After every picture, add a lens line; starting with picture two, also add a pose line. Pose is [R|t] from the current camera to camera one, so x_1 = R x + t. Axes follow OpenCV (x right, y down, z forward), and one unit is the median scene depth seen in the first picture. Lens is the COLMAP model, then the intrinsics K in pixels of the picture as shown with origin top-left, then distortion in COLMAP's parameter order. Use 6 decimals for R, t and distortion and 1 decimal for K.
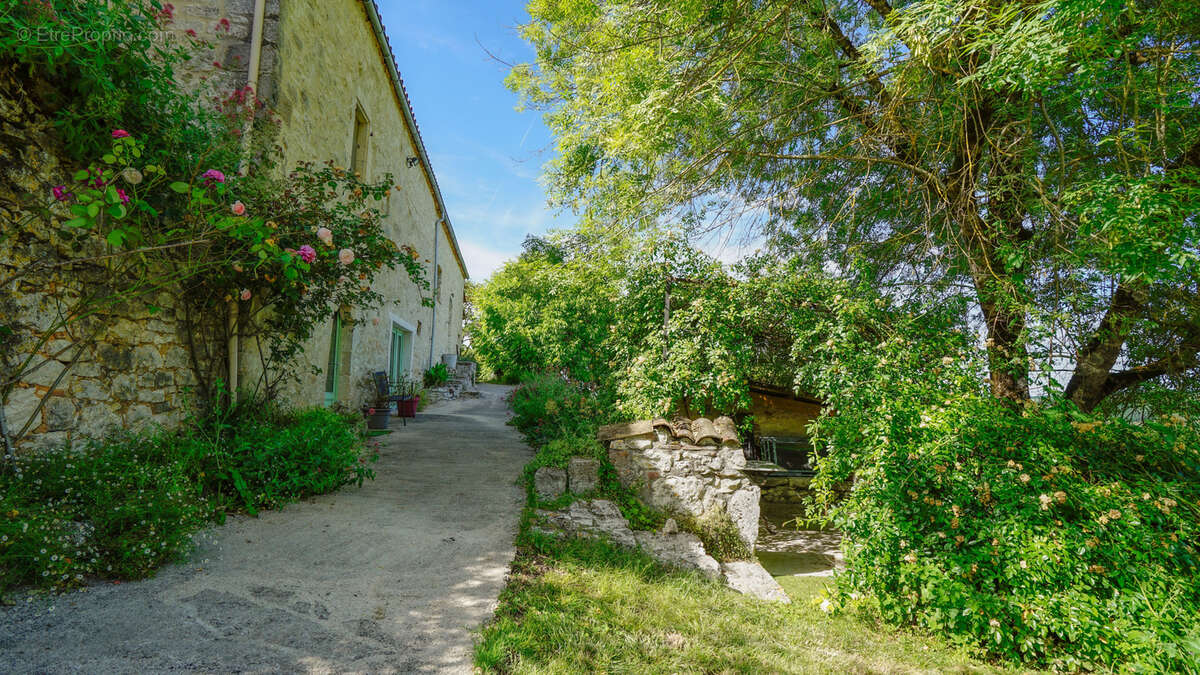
lens RADIAL K [[532.6, 0, 604.9], [0, 532.6, 357.8], [0, 0, 1]] dist [-0.038091, 0.000118]
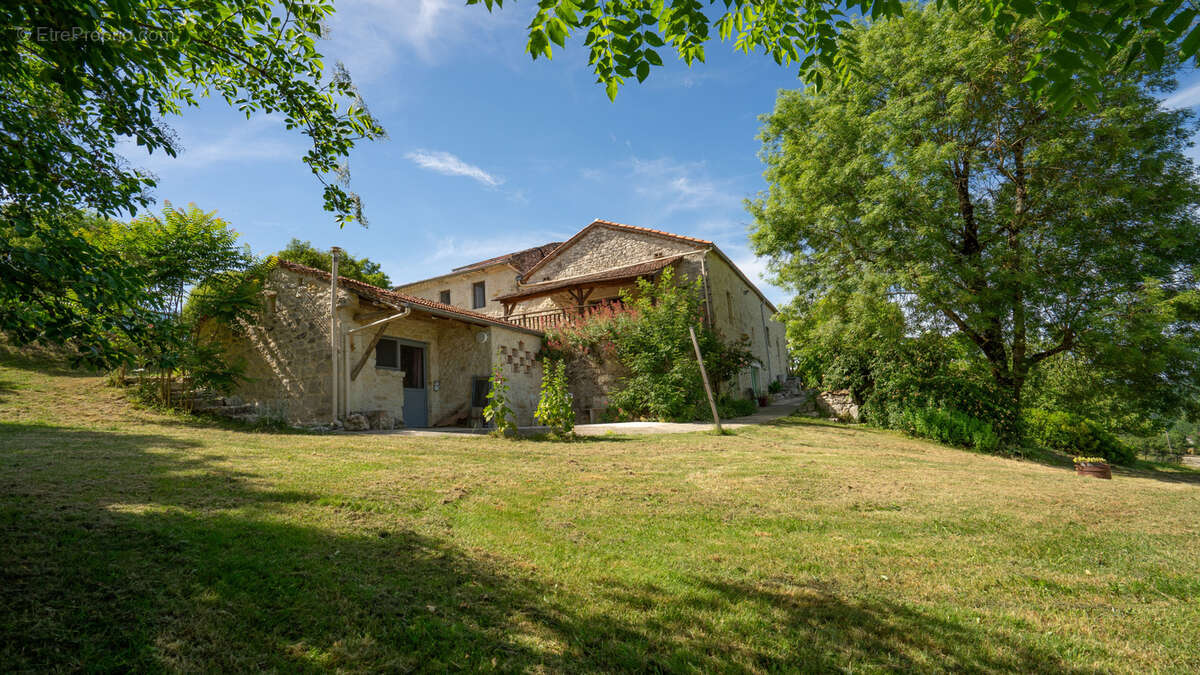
lens RADIAL K [[532.6, 0, 604.9], [0, 532.6, 357.8], [0, 0, 1]] dist [-0.038091, 0.000118]
pose [[0.799671, -0.152313, -0.580799, 1.074871], [0.137057, 0.988058, -0.070410, -0.069375], [0.584587, -0.023298, 0.810997, -3.047659]]
